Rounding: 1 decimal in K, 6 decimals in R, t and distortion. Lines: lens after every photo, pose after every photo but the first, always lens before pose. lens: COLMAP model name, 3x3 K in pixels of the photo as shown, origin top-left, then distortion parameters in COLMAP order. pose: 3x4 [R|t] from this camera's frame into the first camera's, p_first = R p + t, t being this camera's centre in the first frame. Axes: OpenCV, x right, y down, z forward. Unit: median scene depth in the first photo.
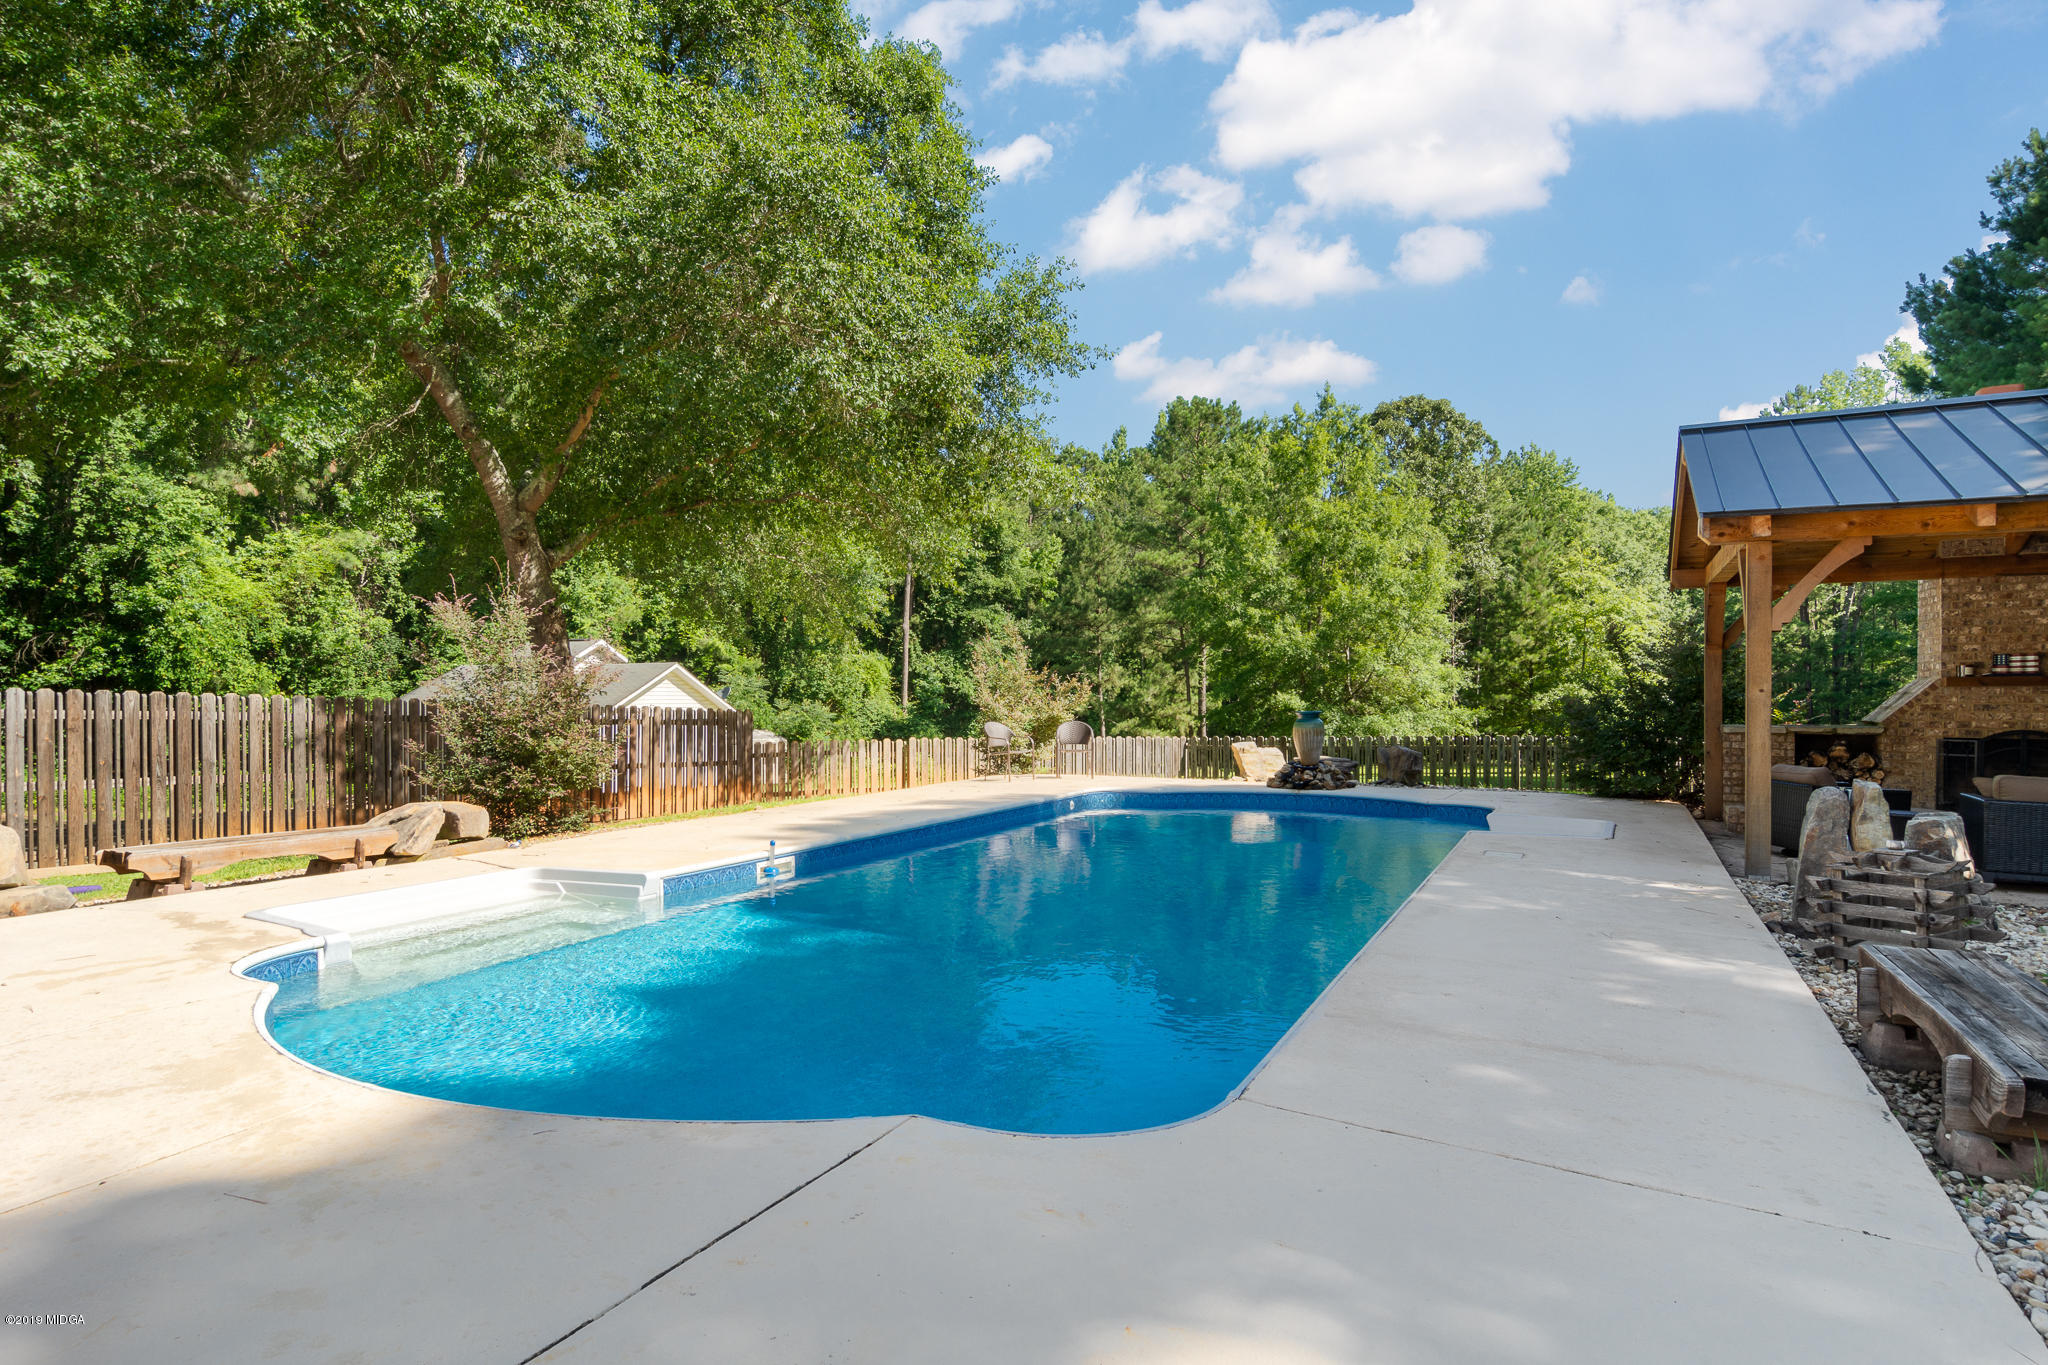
lens RADIAL K [[1110.7, 0, 1010.7], [0, 1110.7, 692.1], [0, 0, 1]] dist [0.007923, -0.000291]
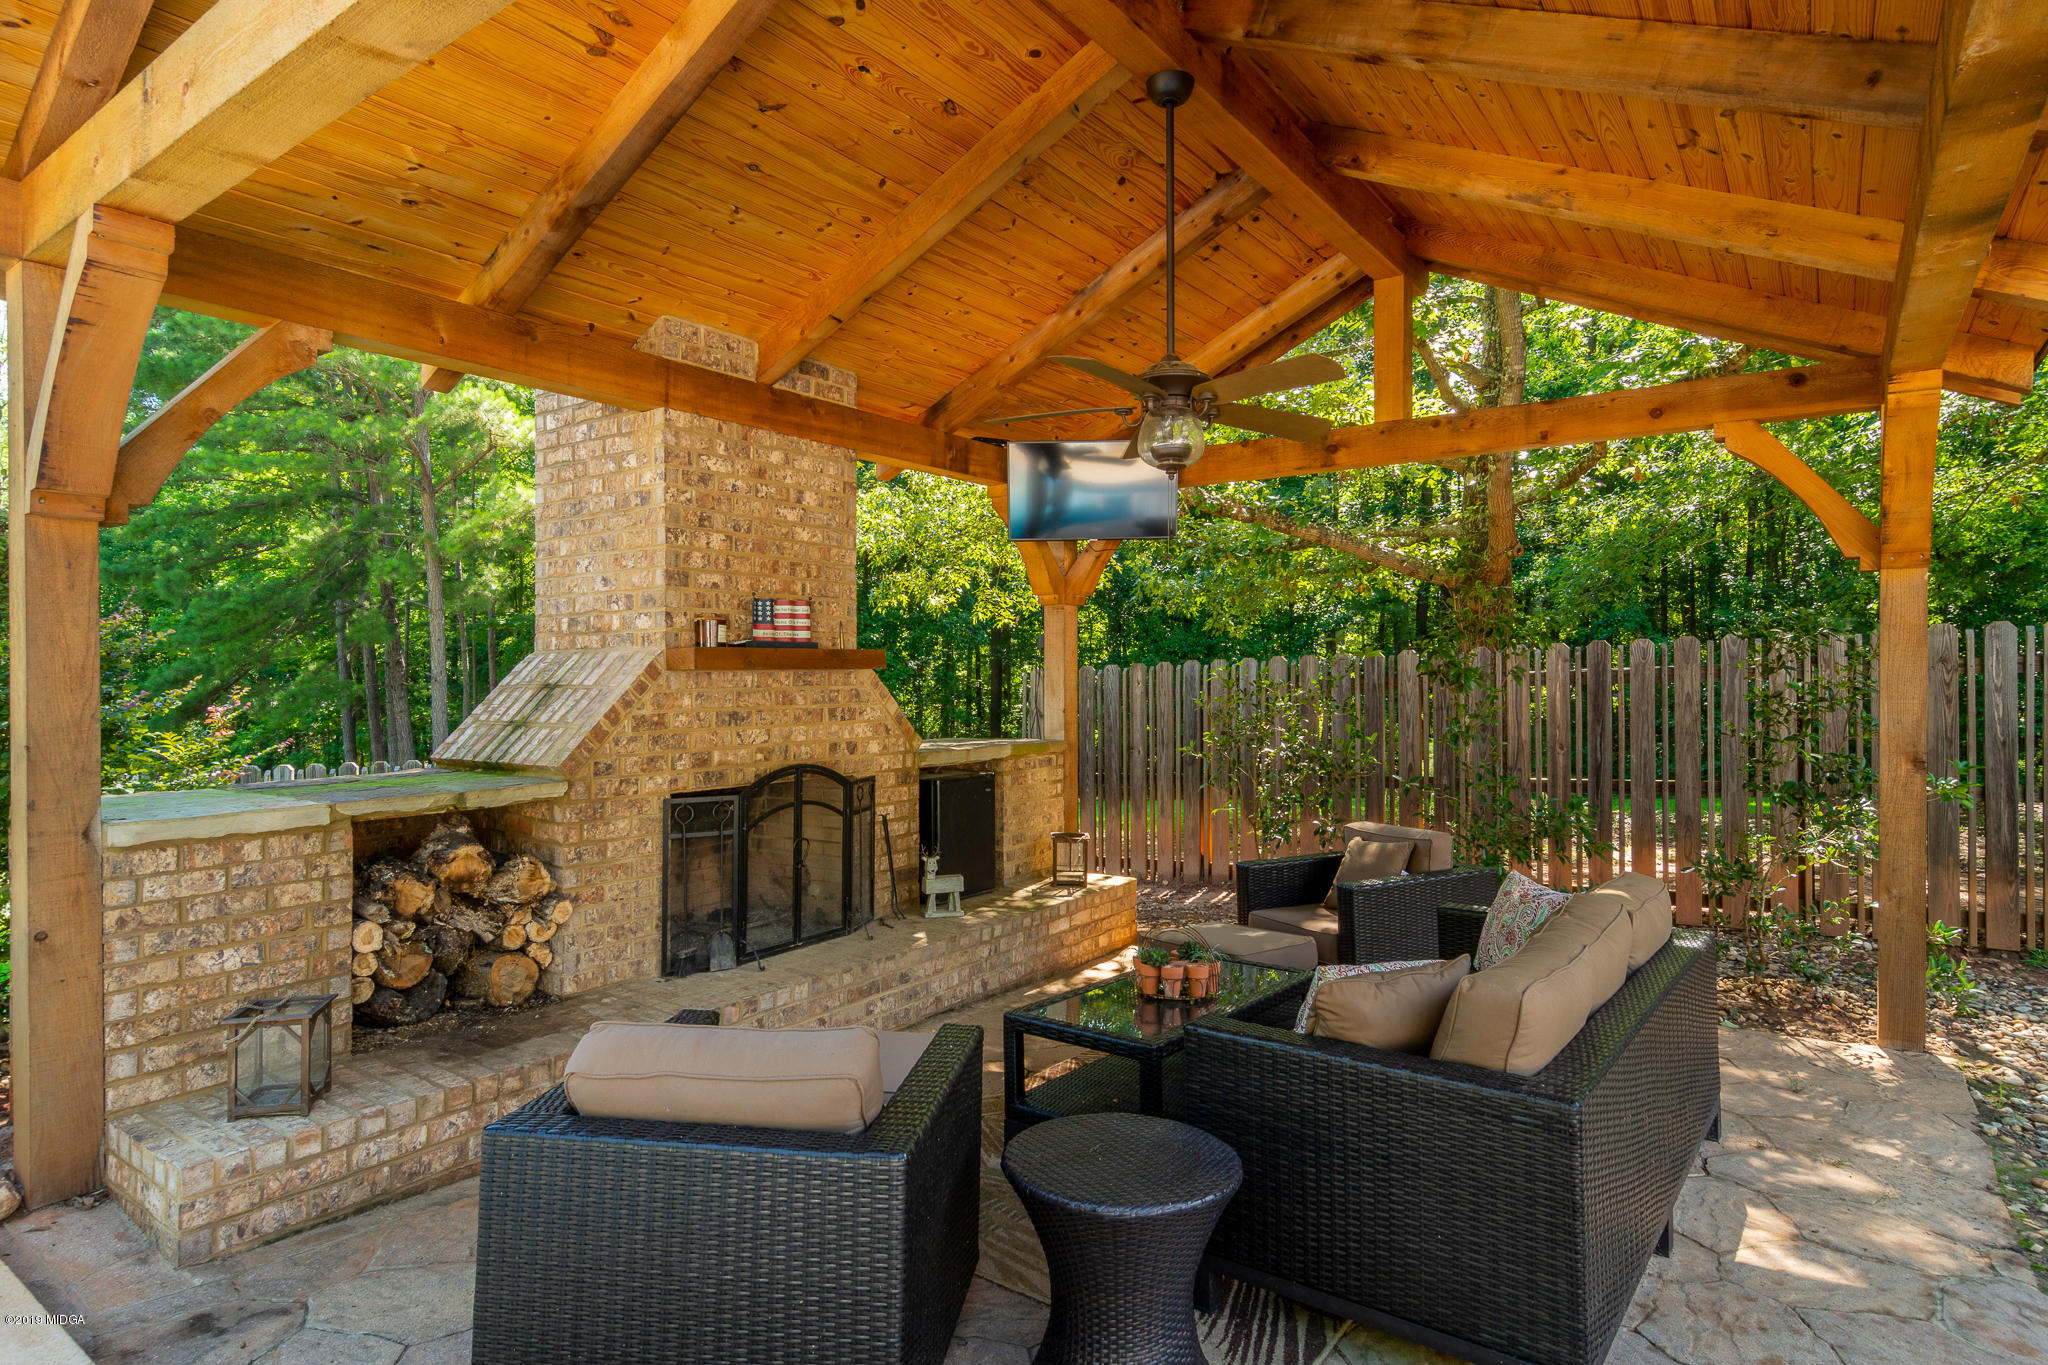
lens RADIAL K [[1110.7, 0, 1015.0], [0, 1110.7, 675.8], [0, 0, 1]] dist [0.007923, -0.000291]
pose [[0.134989, -0.003442, 0.990841, 0.112148], [0.002850, 0.999991, 0.003086, -0.000990], [-0.990843, 0.002408, 0.134997, 0.205956]]
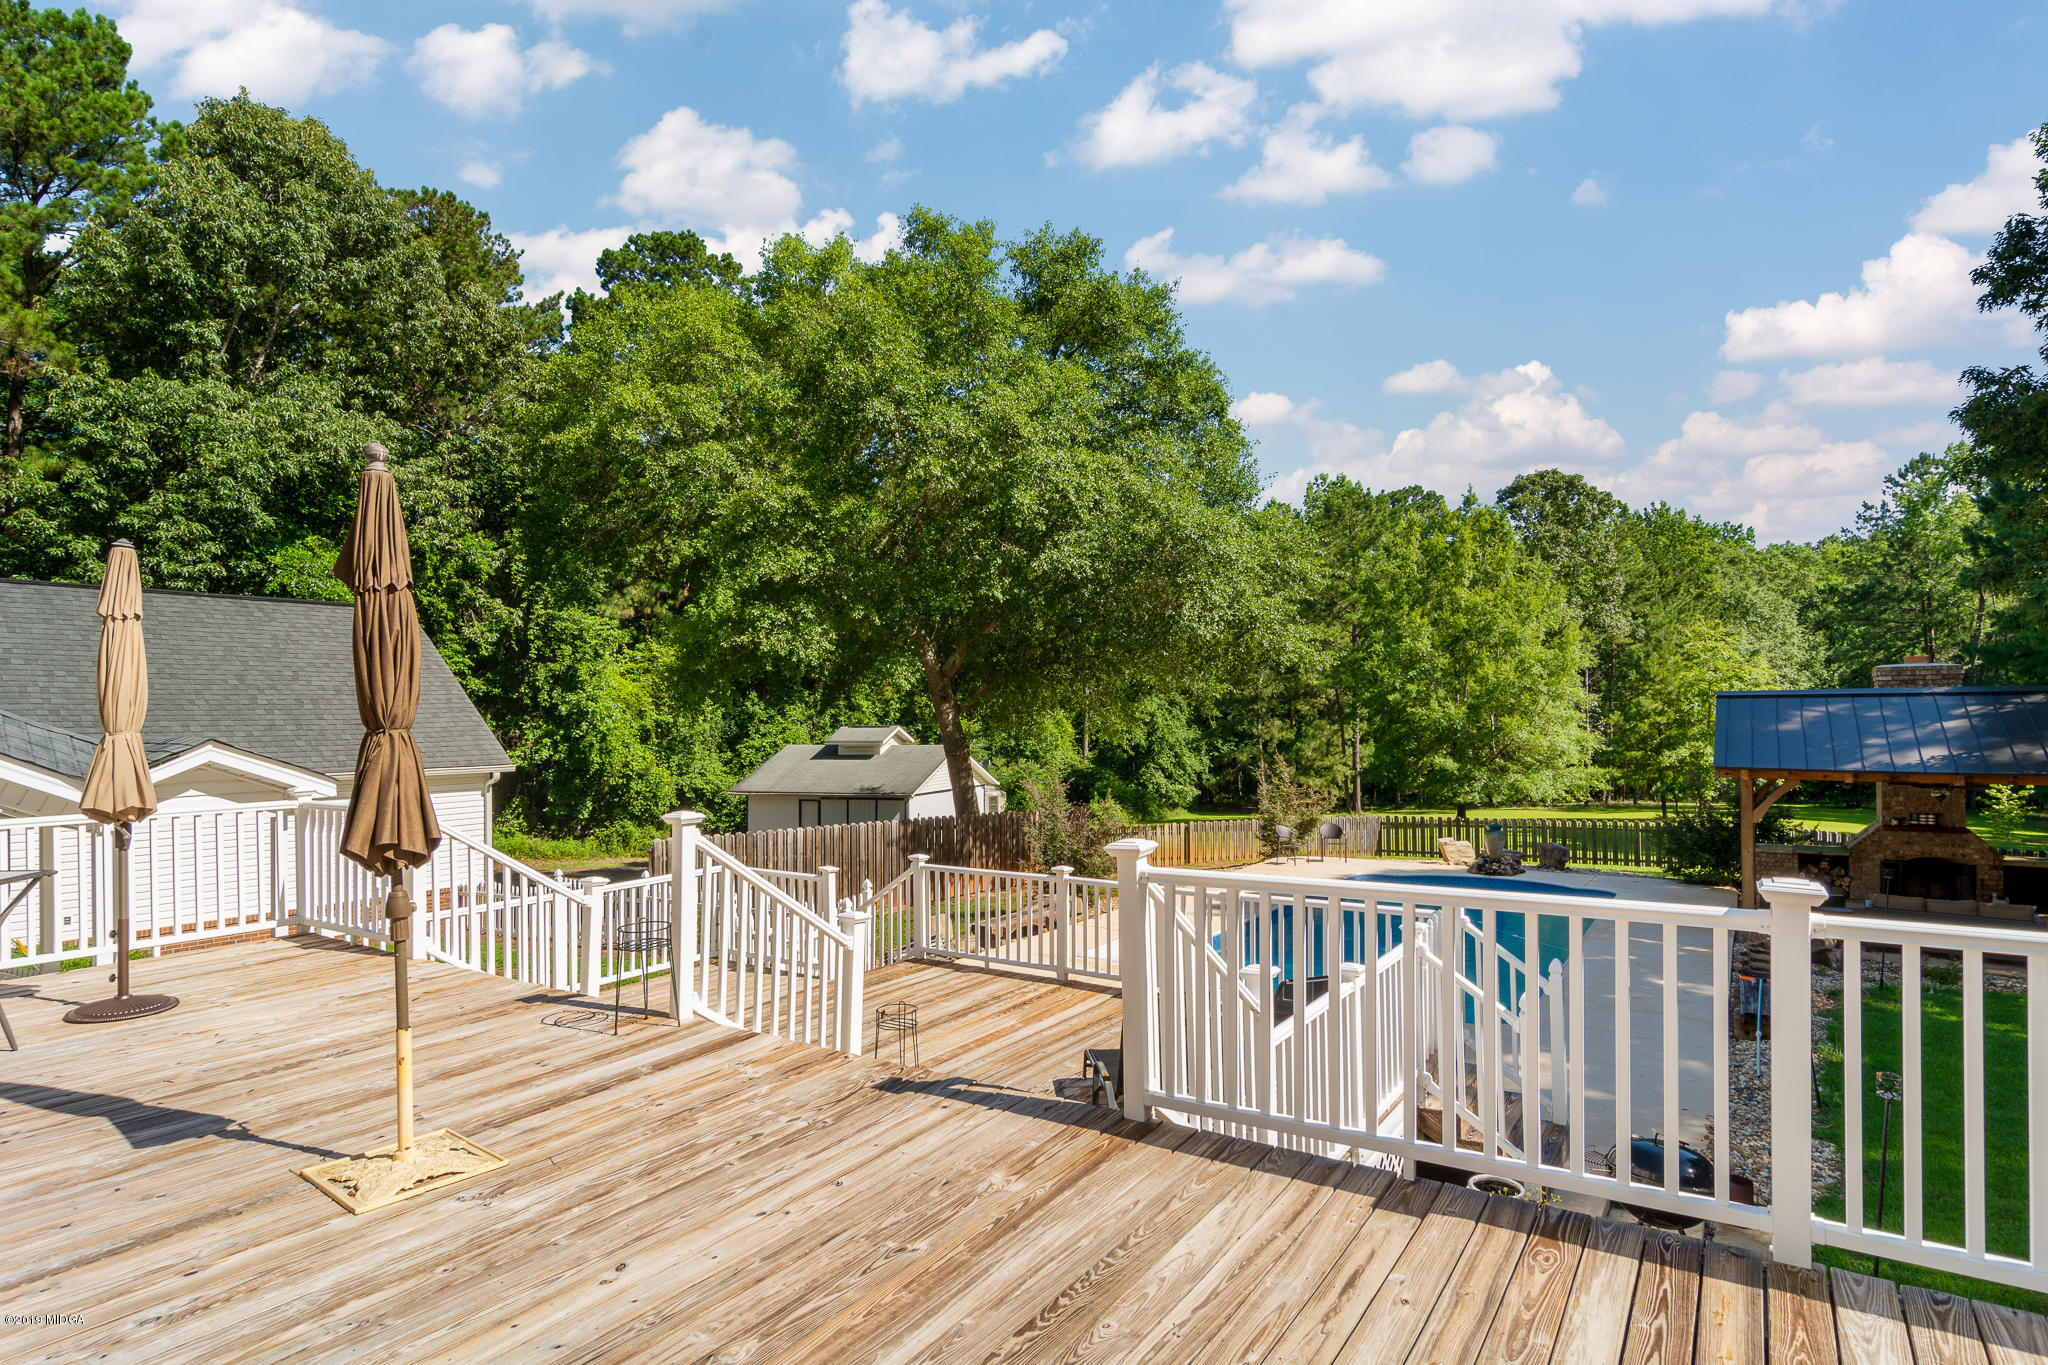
lens RADIAL K [[1110.7, 0, 1015.5], [0, 1110.7, 700.2], [0, 0, 1]] dist [0.007923, -0.000291]
pose [[0.995370, -0.009626, -0.095630, -0.087161], [0.008740, 0.999915, -0.009680, -0.051016], [0.095715, 0.008799, 0.995370, -0.218375]]
